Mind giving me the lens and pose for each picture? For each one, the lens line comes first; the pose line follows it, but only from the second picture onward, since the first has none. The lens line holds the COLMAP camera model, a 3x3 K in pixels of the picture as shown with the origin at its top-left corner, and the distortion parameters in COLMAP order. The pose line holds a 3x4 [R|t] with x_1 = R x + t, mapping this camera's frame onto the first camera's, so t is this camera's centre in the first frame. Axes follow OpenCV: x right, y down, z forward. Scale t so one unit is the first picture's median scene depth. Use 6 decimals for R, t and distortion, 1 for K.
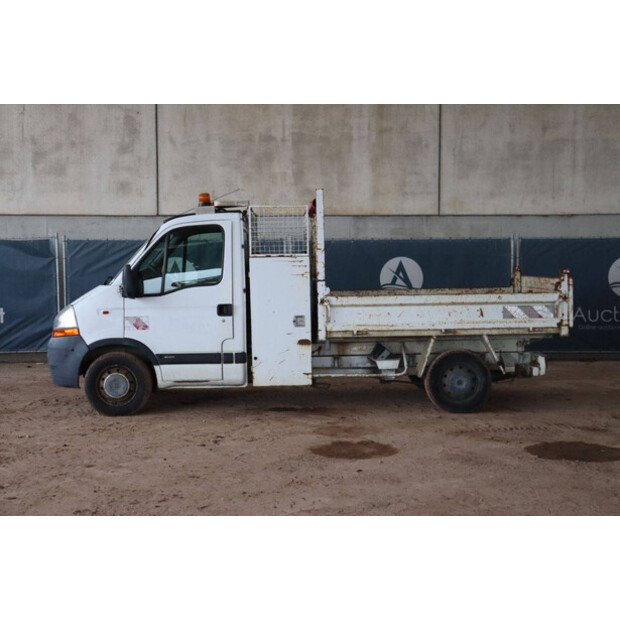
lens RADIAL K [[938.6, 0, 310.0], [0, 938.6, 310.0], [0, 0, 1]] dist [0.095368, 0.157237]
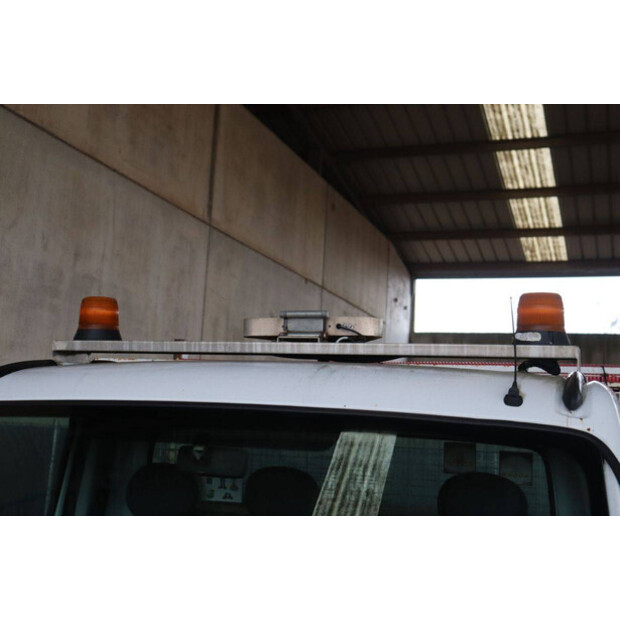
lens RADIAL K [[849.9, 0, 310.0], [0, 849.9, 310.0], [0, 0, 1]] dist [0.030437, 0.030778]
pose [[0.345706, 0.165514, 0.923630, -0.344360], [-0.002977, 0.984509, -0.175309, -0.081649], [-0.938338, 0.057855, 0.340843, 0.998847]]
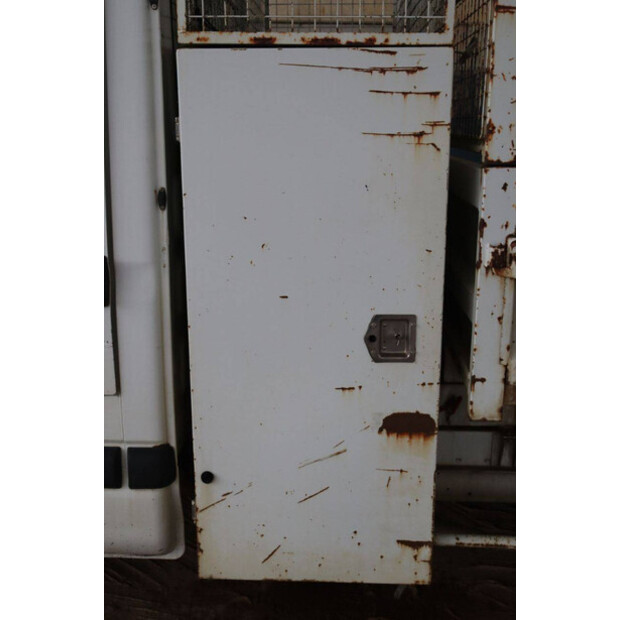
lens RADIAL K [[767.4, 0, 310.0], [0, 767.4, 310.0], [0, 0, 1]] dist [-0.004701, 0.198519]
pose [[0.997359, 0.037892, -0.061954, -0.020145], [-0.025122, 0.980434, 0.195237, -0.031597], [0.068140, -0.193165, 0.978797, 0.807761]]
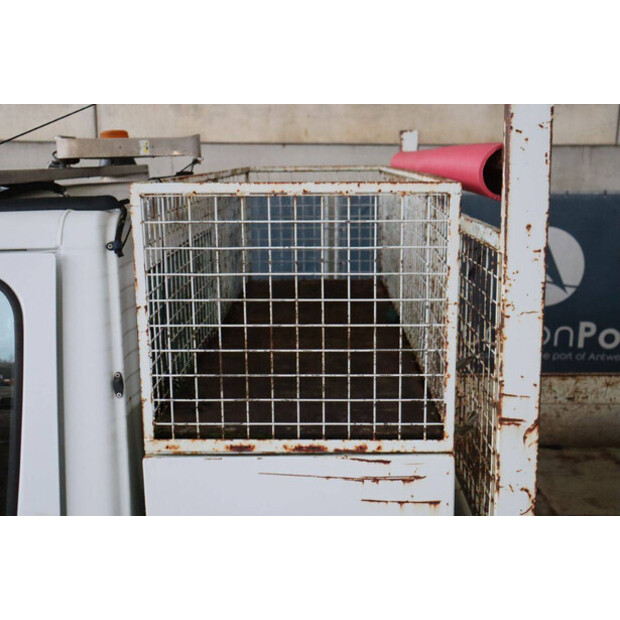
lens RADIAL K [[767.4, 0, 310.0], [0, 767.4, 310.0], [0, 0, 1]] dist [-0.004701, 0.198519]
pose [[0.998981, 0.016007, -0.042204, -0.023795], [-0.009726, 0.989379, 0.145035, -0.107378], [0.044077, -0.144476, 0.988526, 0.841170]]
